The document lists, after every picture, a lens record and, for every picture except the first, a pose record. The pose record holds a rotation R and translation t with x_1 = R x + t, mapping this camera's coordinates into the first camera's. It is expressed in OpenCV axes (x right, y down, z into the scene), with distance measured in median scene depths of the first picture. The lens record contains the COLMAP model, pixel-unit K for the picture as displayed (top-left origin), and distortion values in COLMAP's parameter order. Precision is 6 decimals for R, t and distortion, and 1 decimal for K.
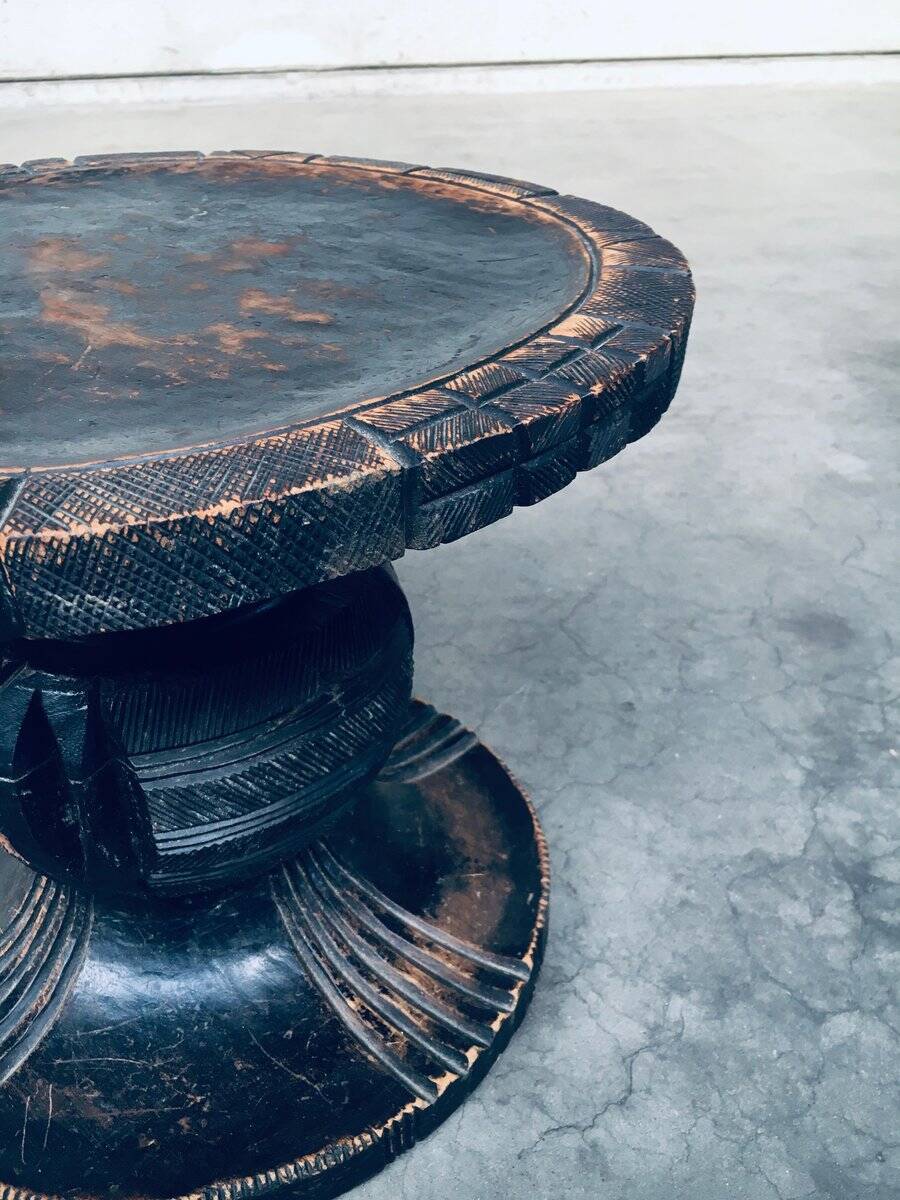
lens RADIAL K [[1062.9, 0, 458.7], [0, 1062.9, 601.8], [0, 0, 1]] dist [0.076556, -0.122826]
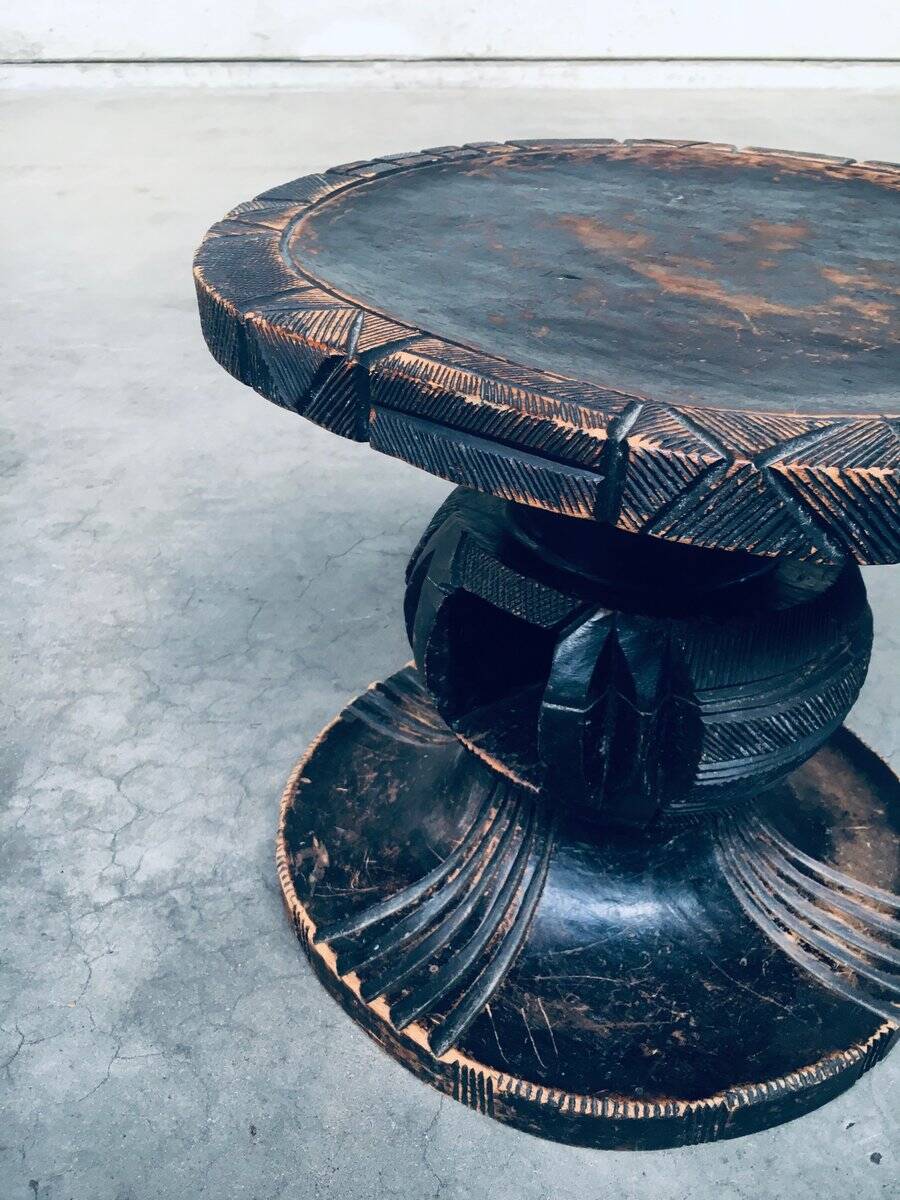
lens RADIAL K [[1062.9, 0, 442.8], [0, 1062.9, 602.0], [0, 0, 1]] dist [0.076556, -0.122826]
pose [[0.999558, 0.029702, 0.001404, -0.406634], [-0.029710, 0.999544, 0.005486, 0.038457], [-0.001241, -0.005525, 0.999984, -0.066515]]
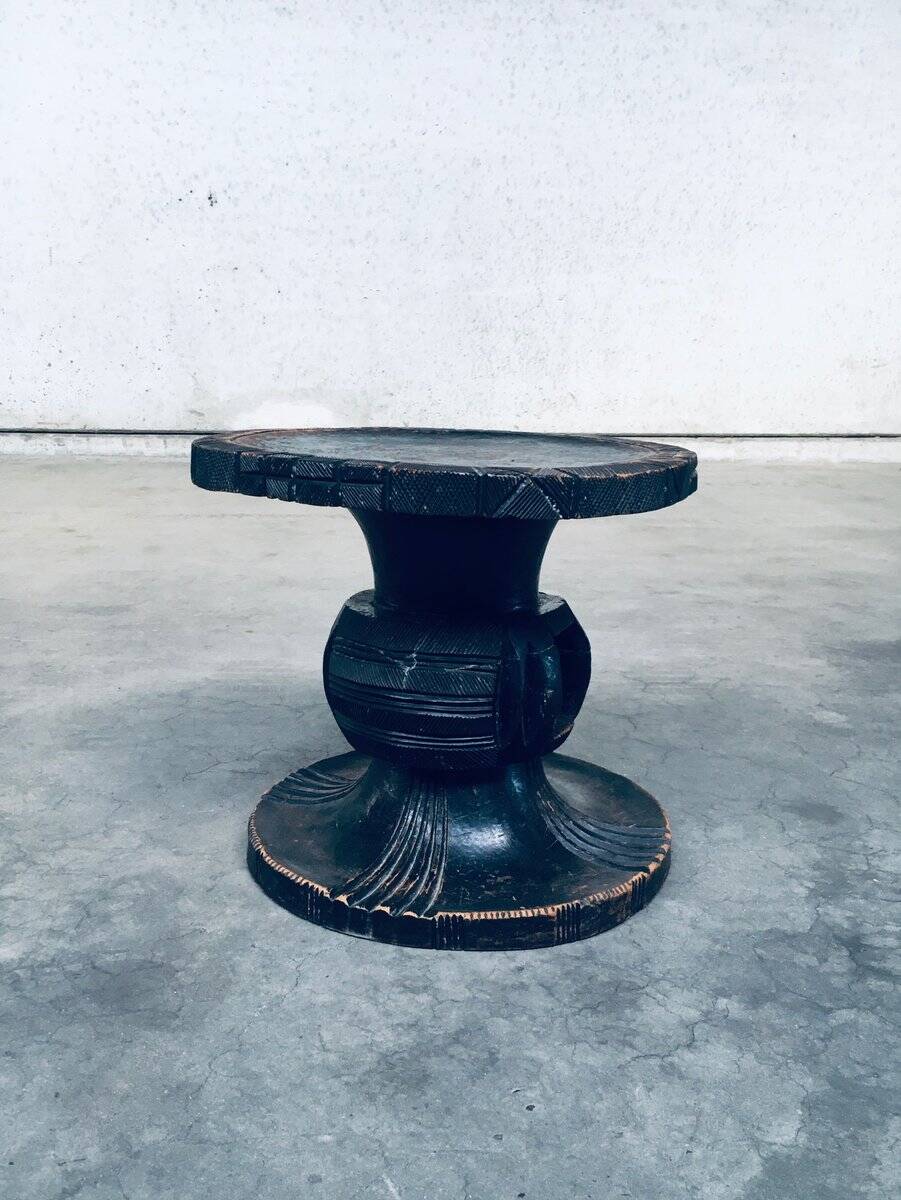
lens RADIAL K [[1216.3, 0, 422.3], [0, 1216.3, 636.1], [0, 0, 1]] dist [0.044590, 0.000000]
pose [[0.999415, 0.033395, 0.007323, -0.191300], [-0.029504, 0.950679, -0.308771, 0.397359], [-0.017273, 0.308374, 0.951108, -0.575056]]
